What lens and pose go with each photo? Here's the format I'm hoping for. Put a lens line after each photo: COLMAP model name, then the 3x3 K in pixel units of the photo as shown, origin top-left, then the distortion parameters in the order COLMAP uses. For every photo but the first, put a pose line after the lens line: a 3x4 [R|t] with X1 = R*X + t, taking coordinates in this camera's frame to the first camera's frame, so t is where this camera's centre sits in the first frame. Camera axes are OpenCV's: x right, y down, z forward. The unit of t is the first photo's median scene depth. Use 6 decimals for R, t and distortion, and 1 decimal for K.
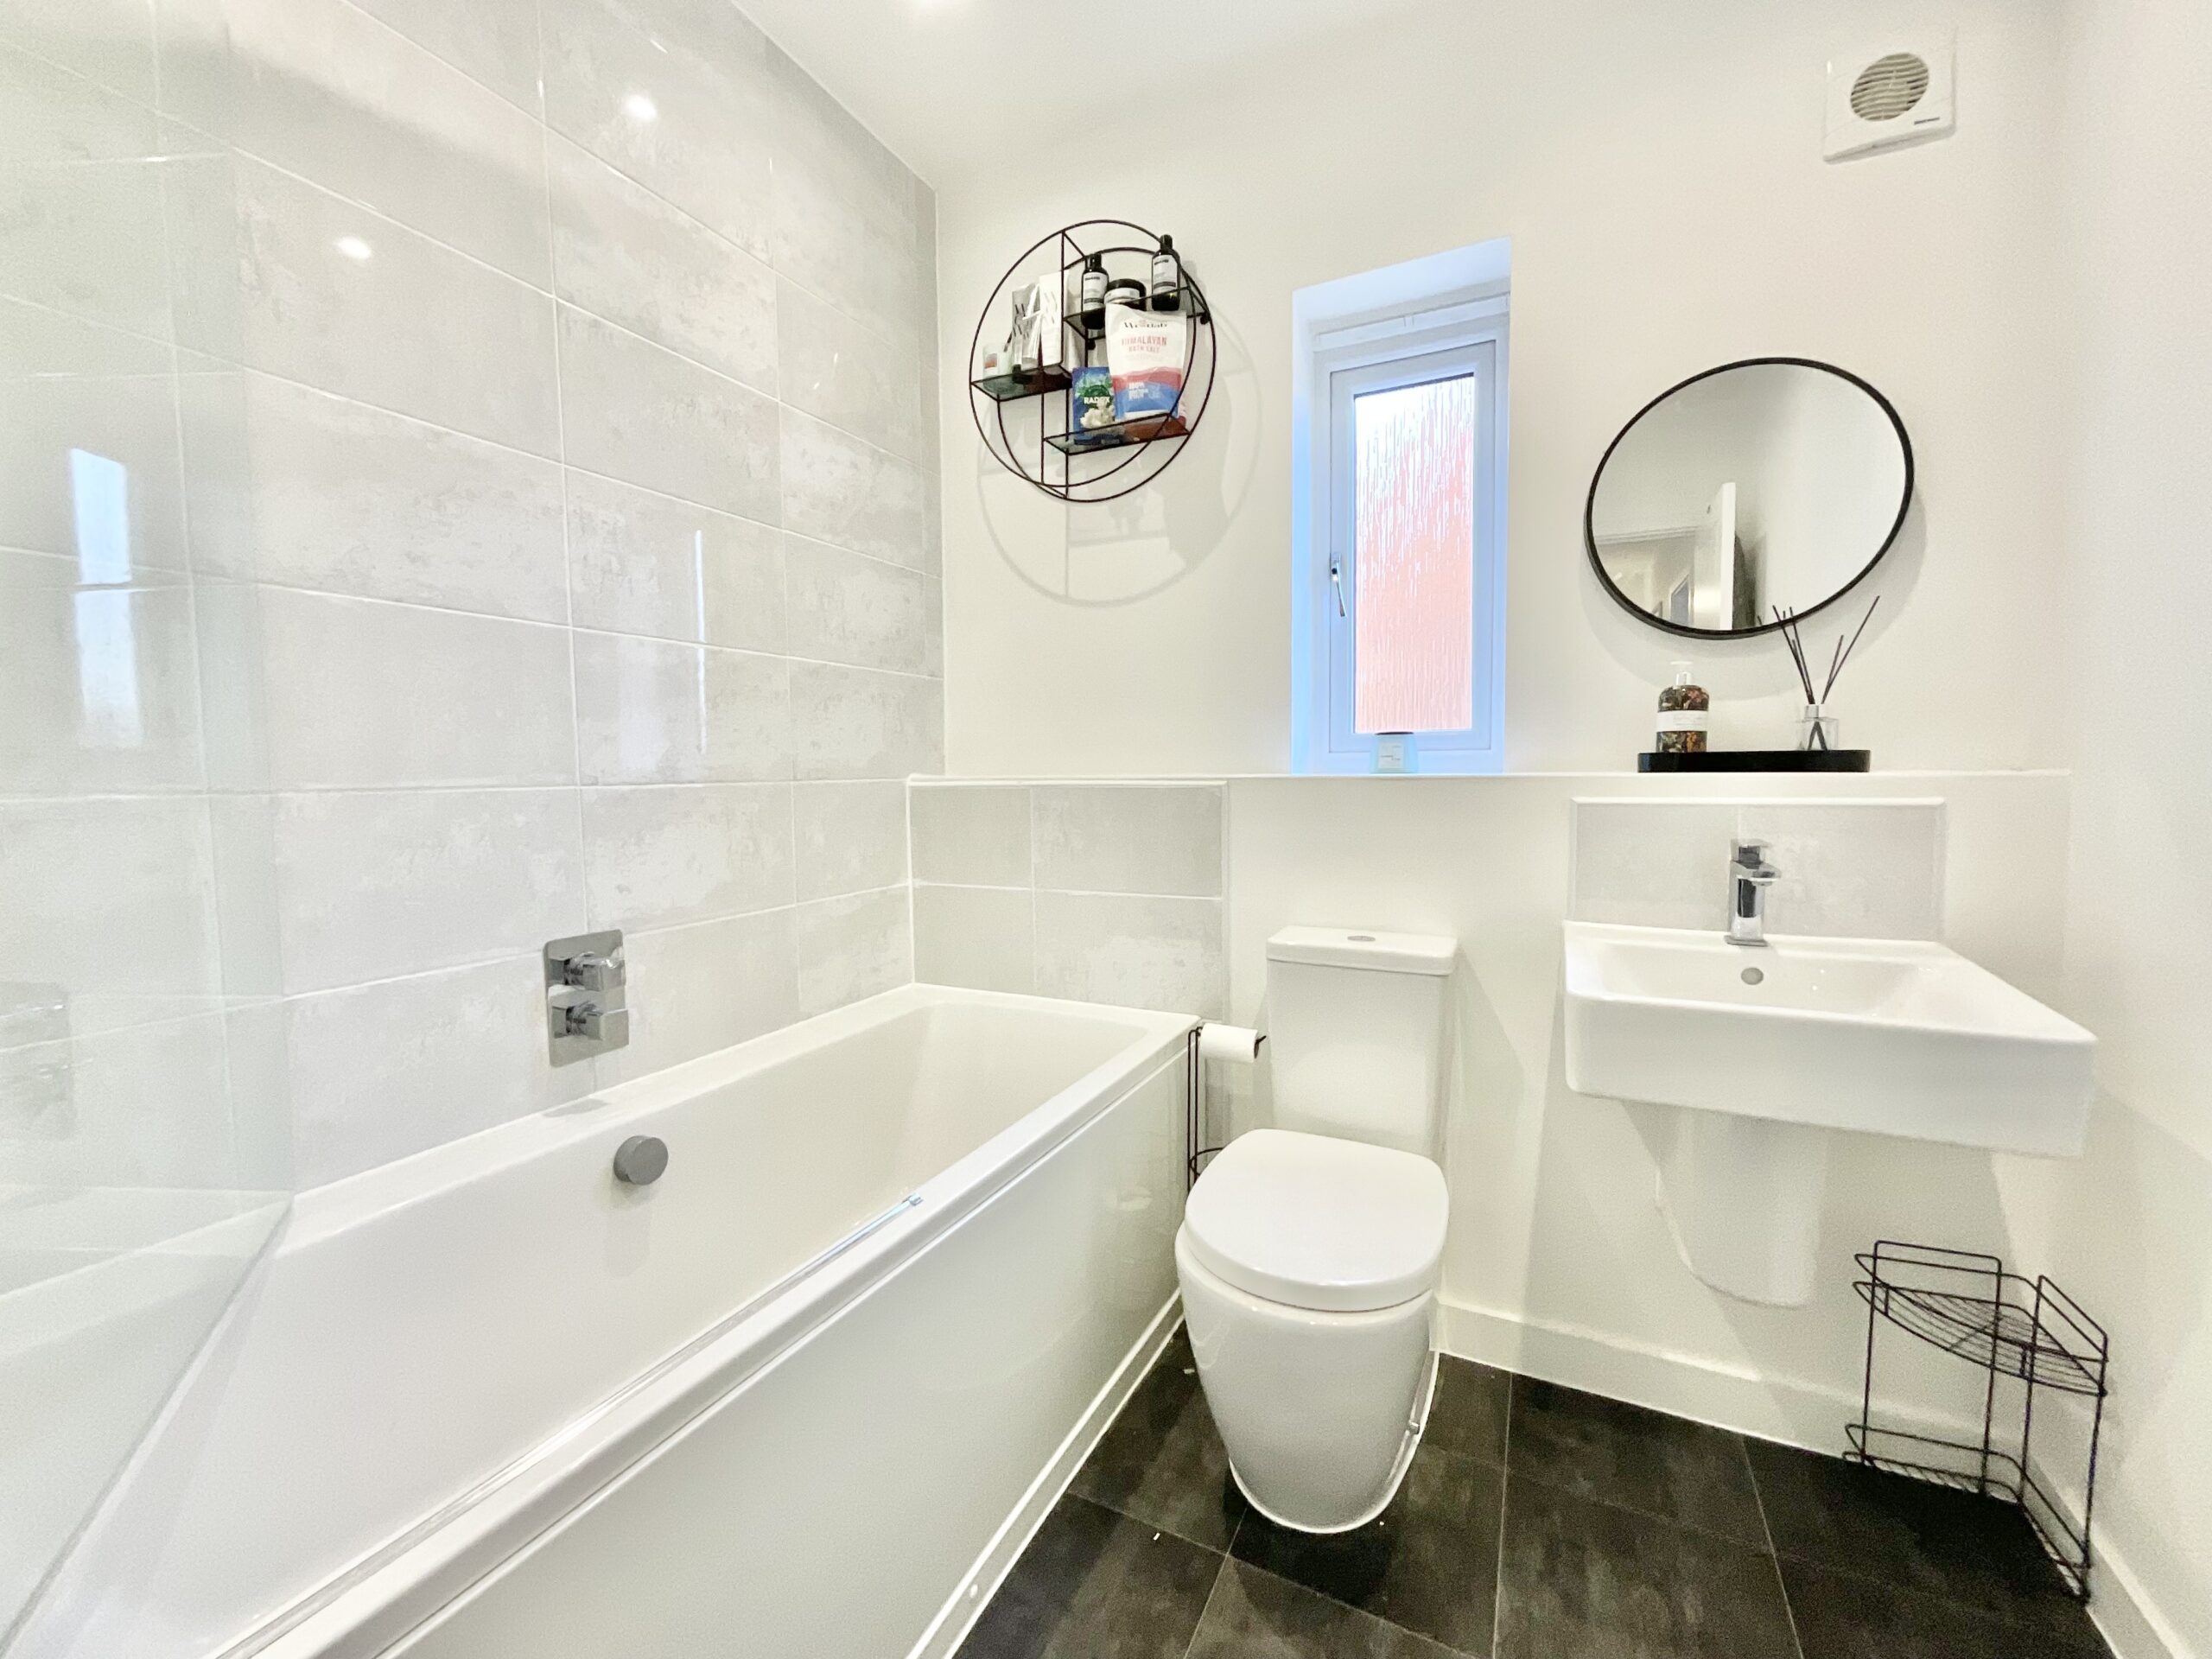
lens RADIAL K [[896.4, 0, 1091.6], [0, 896.4, 838.2], [0, 0, 1]] dist [-0.002313, -0.001518]
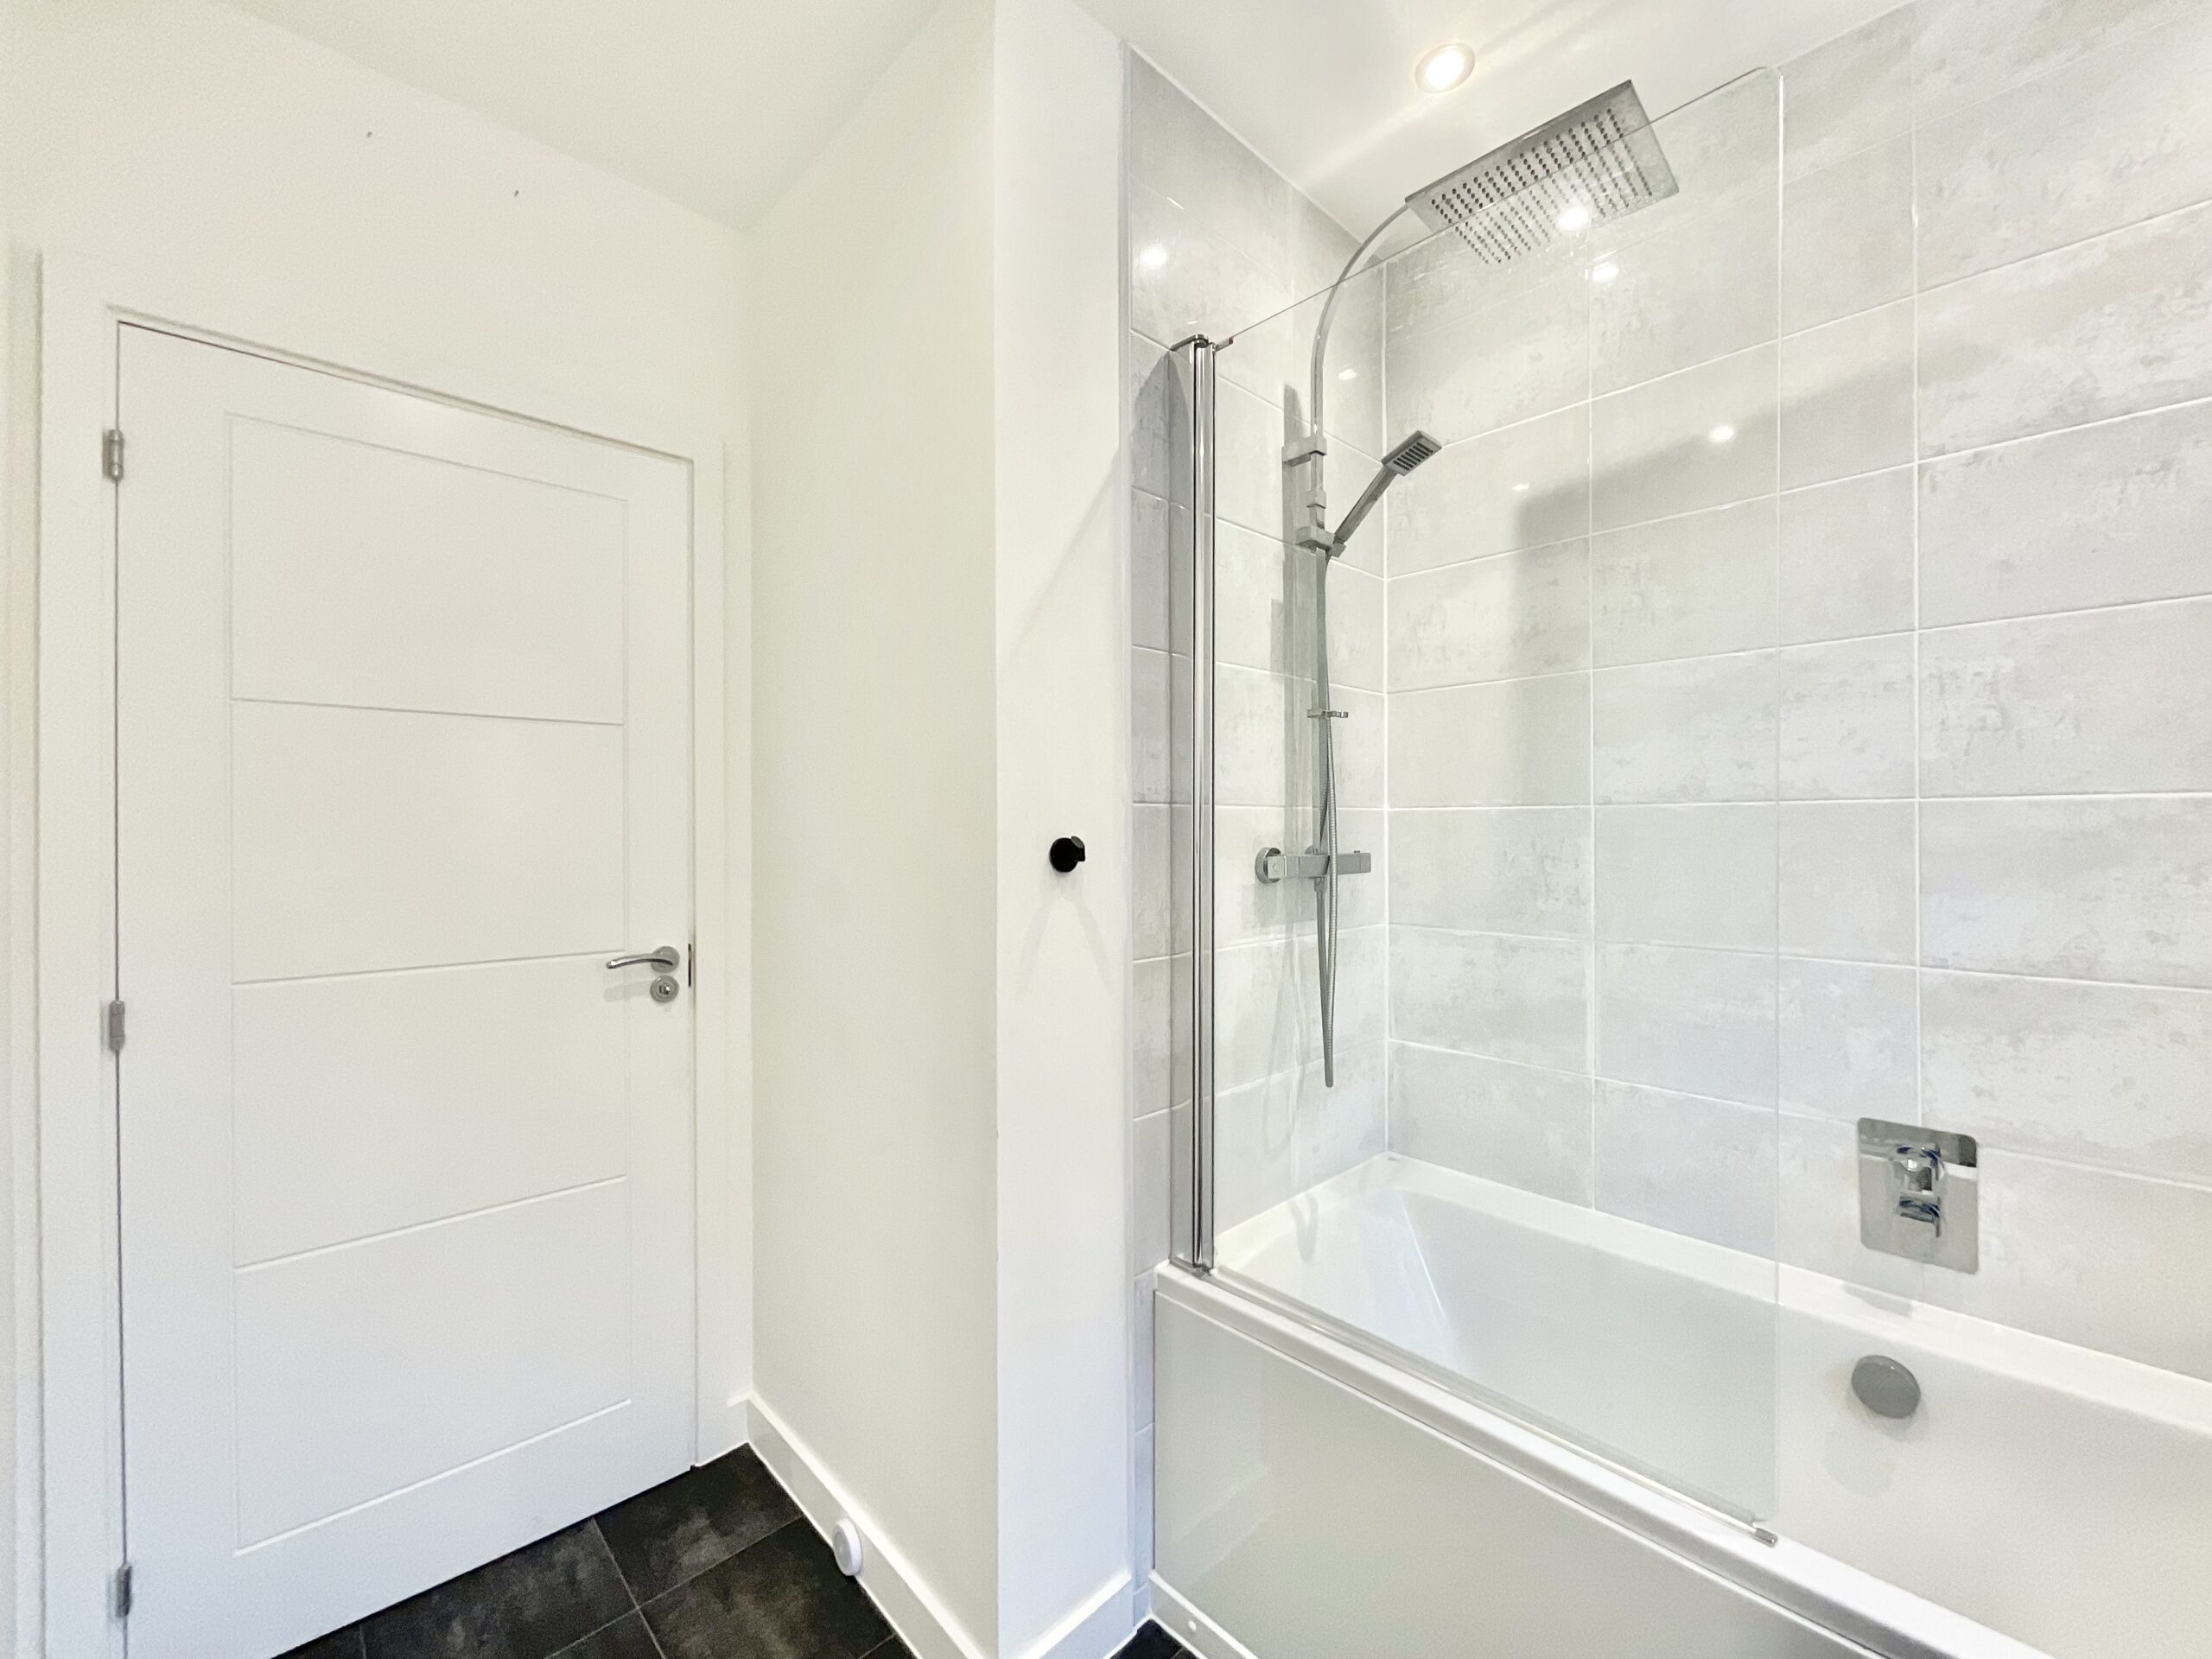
lens RADIAL K [[896.4, 0, 1094.8], [0, 896.4, 822.8], [0, 0, 1]] dist [-0.002313, -0.001518]
pose [[-0.335890, 0.012653, -0.941816, 0.593977], [-0.055153, 0.997930, 0.033077, -0.191755], [0.940285, 0.063054, -0.334497, 0.494190]]
